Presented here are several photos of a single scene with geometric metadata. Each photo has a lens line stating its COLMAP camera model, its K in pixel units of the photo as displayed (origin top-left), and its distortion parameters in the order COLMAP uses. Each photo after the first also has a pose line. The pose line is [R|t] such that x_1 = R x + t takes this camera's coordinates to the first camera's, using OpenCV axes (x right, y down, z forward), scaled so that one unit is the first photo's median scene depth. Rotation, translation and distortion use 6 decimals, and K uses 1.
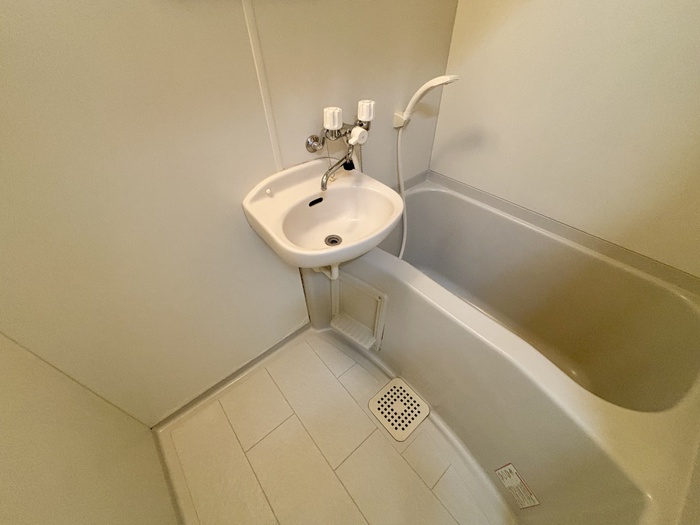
lens RADIAL K [[282.8, 0, 347.9], [0, 282.8, 261.6], [0, 0, 1]] dist [0.001910, 0.000061]
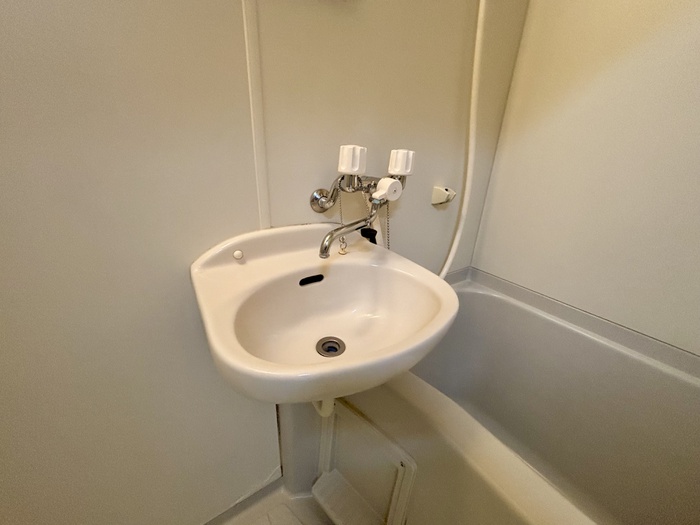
lens RADIAL K [[282.8, 0, 347.9], [0, 282.8, 261.6], [0, 0, 1]] dist [0.001910, 0.000061]
pose [[0.992167, 0.101738, -0.072487, 0.008820], [-0.120629, 0.931071, -0.344320, -0.043956], [0.032460, 0.350367, 0.936050, 0.410844]]
